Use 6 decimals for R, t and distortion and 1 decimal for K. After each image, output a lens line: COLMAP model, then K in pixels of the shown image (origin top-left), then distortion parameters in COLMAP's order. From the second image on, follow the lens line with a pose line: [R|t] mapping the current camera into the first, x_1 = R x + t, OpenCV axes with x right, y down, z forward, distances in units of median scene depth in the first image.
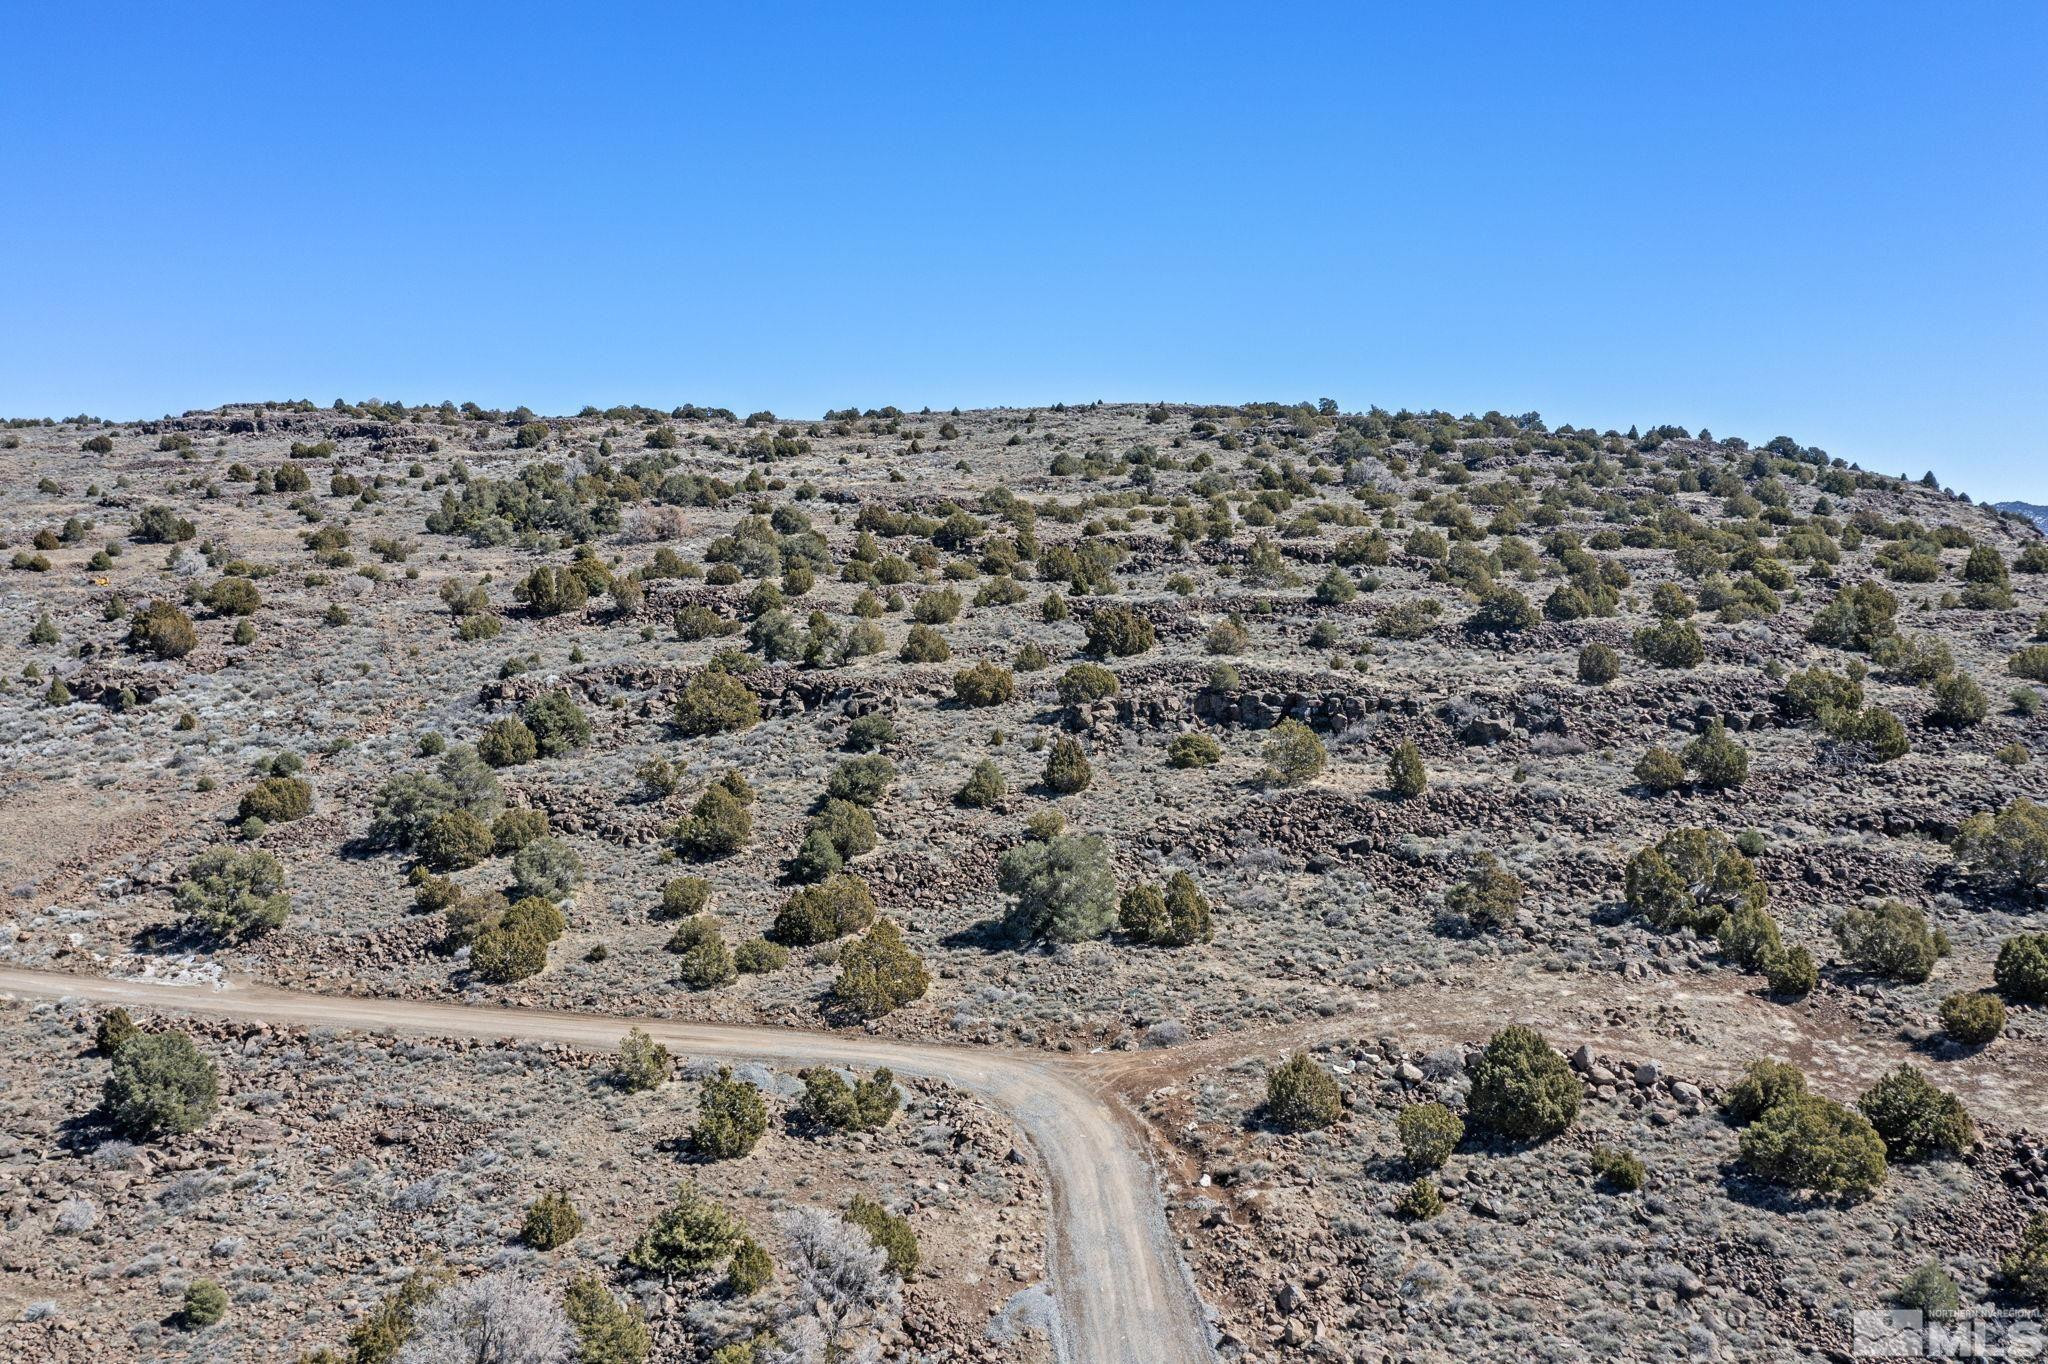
lens RADIAL K [[1617.6, 0, 1022.0], [0, 1617.6, 685.8], [0, 0, 1]] dist [-0.014389, 0.005636]
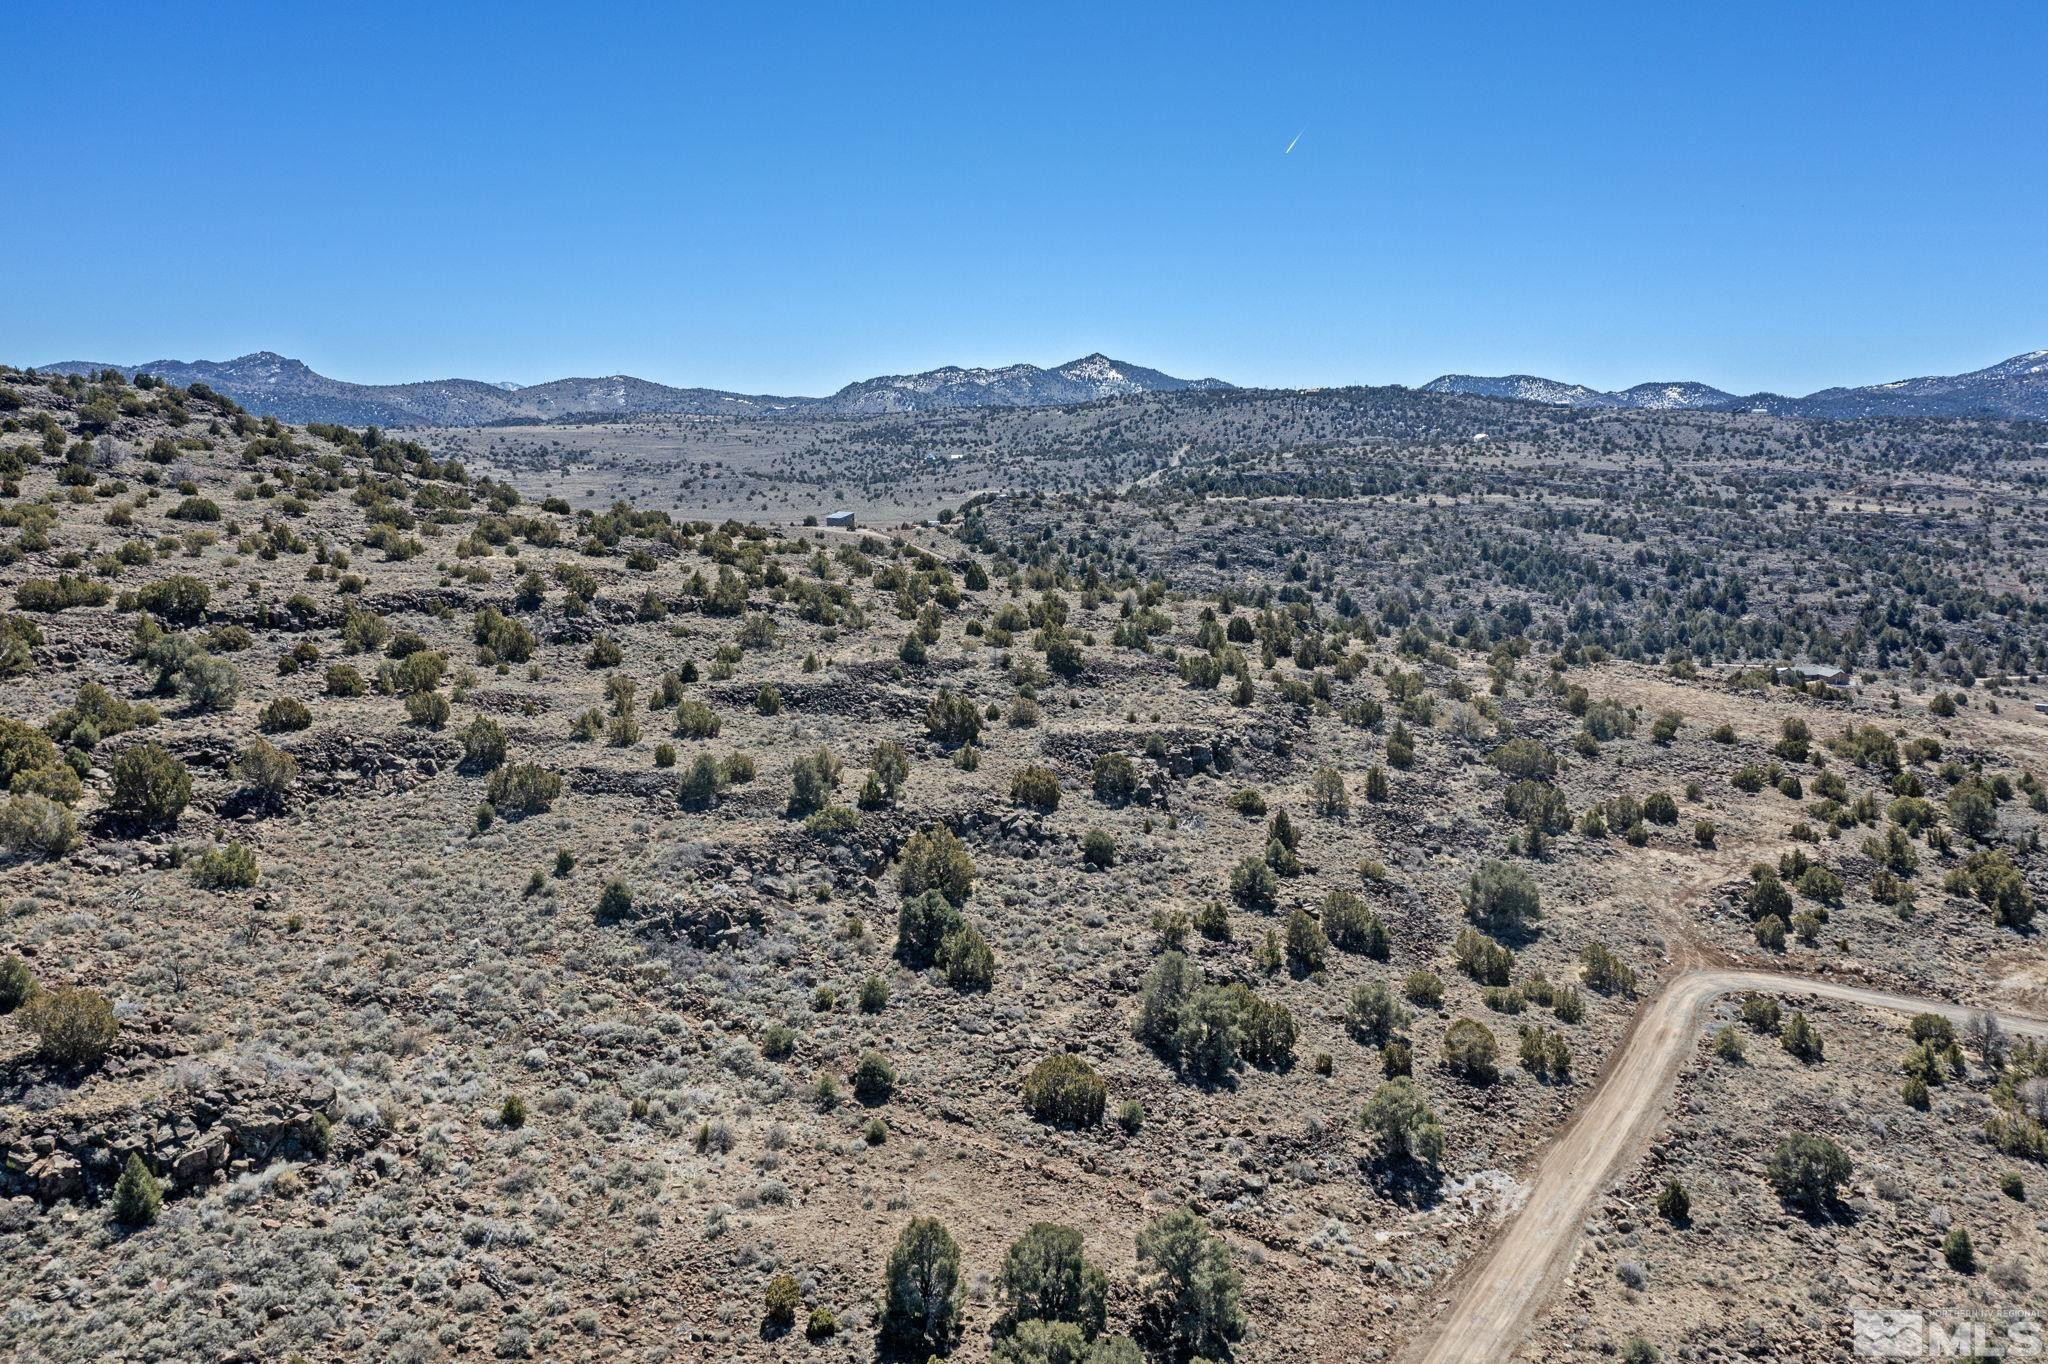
lens RADIAL K [[1617.6, 0, 1025.5], [0, 1617.6, 667.7], [0, 0, 1]] dist [-0.014389, 0.005636]
pose [[0.278184, -0.135905, 0.950865, -1.461086], [0.057171, 0.990527, 0.124848, -0.300827], [-0.958825, 0.019631, 0.283318, 0.891521]]
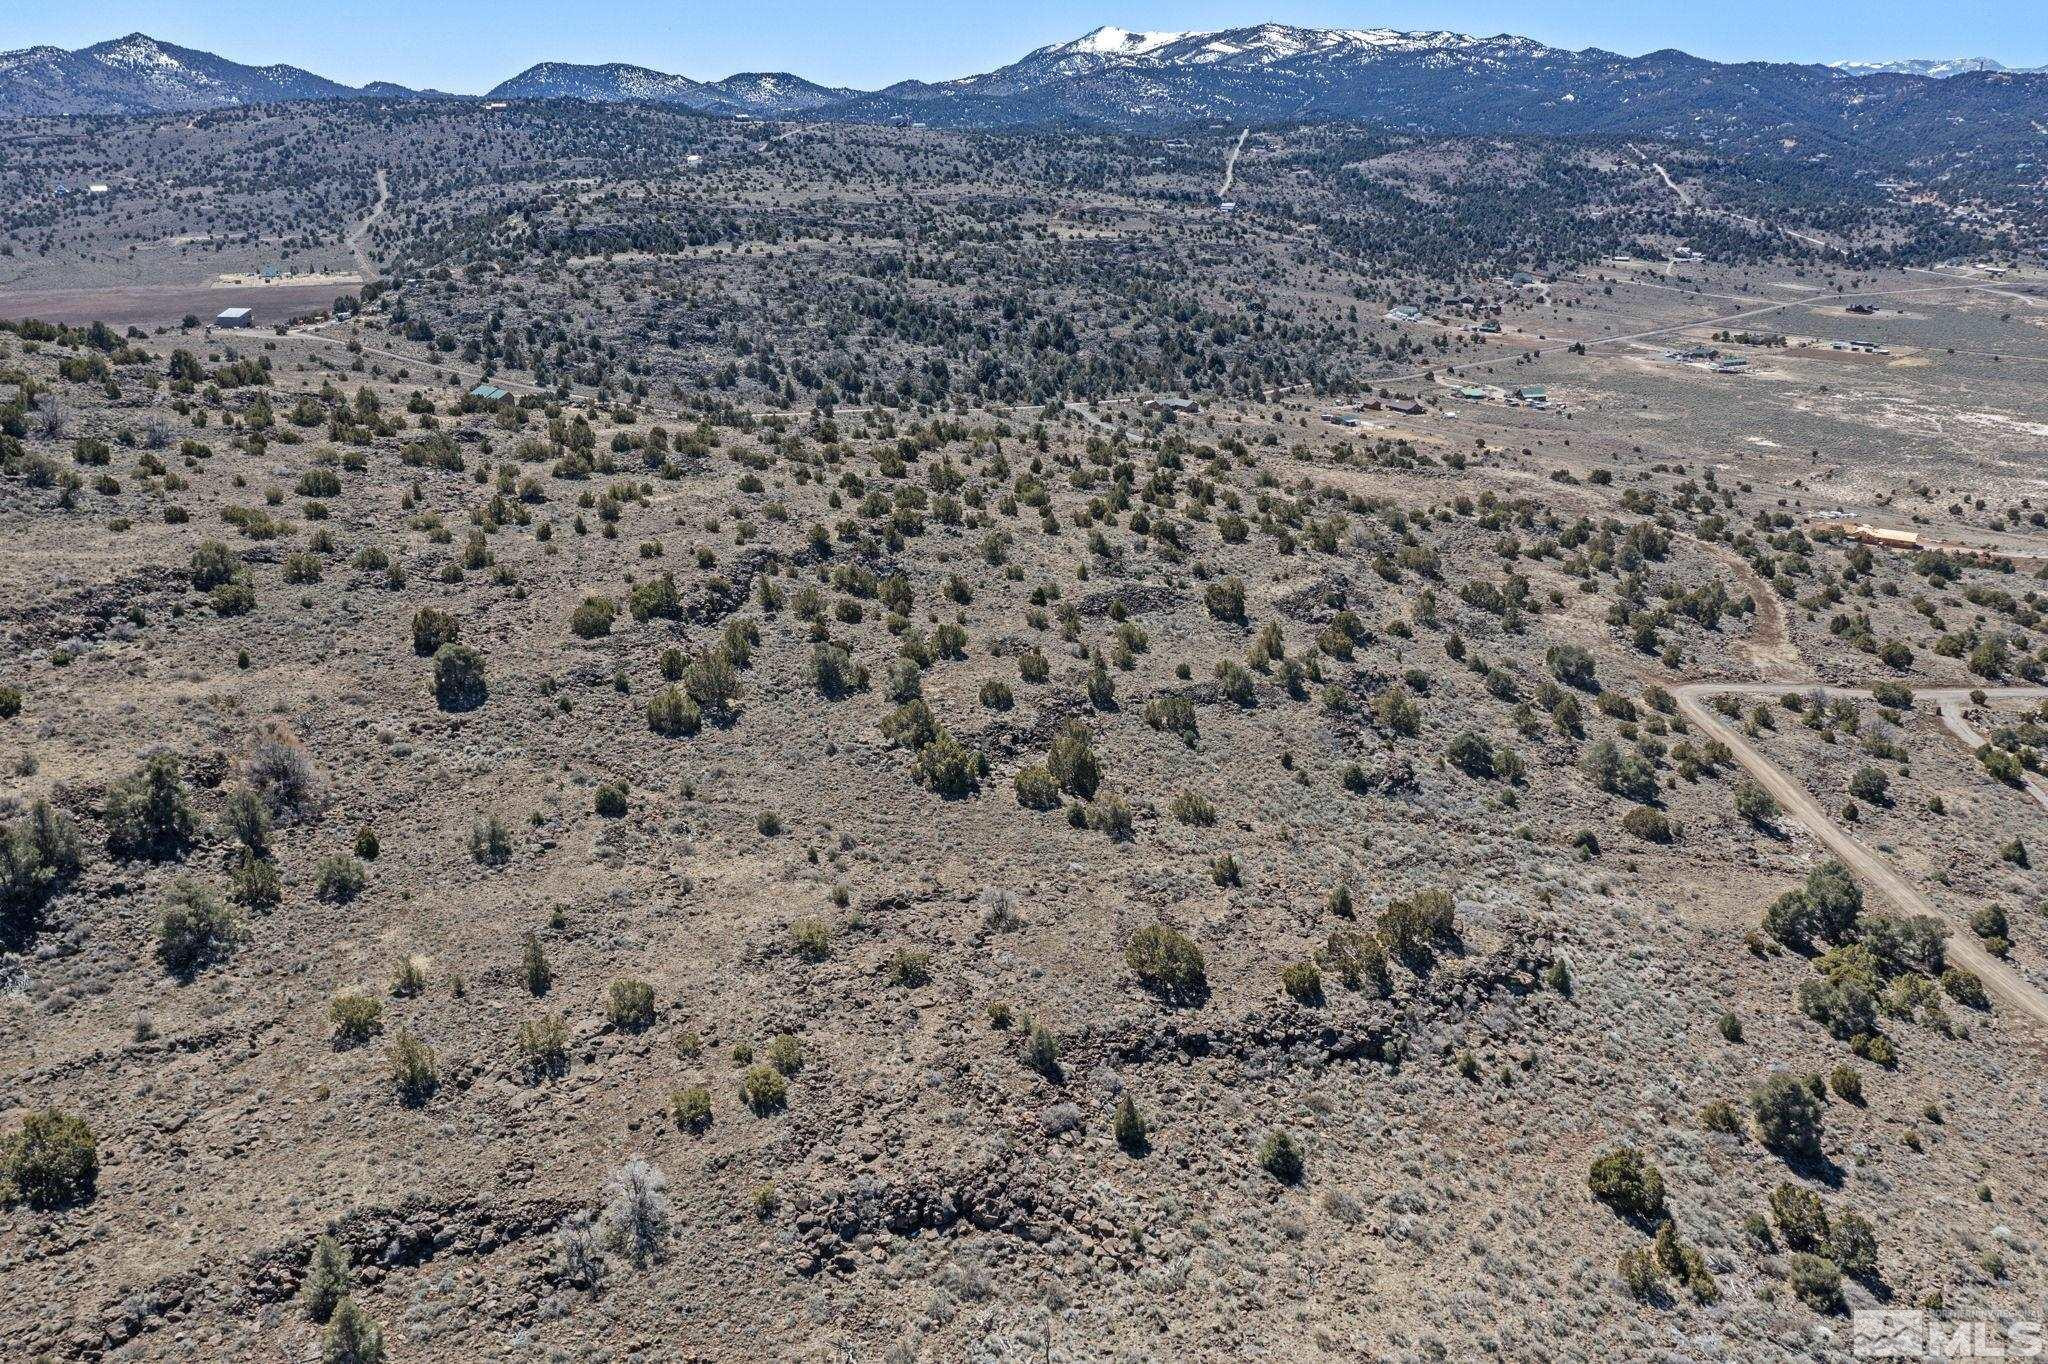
lens RADIAL K [[1617.6, 0, 1023.1], [0, 1617.6, 677.6], [0, 0, 1]] dist [-0.014389, 0.005636]
pose [[-0.266795, -0.317216, 0.910052, -2.000560], [0.058366, 0.937228, 0.343799, -0.767194], [-0.961984, 0.144840, -0.231533, 2.275082]]
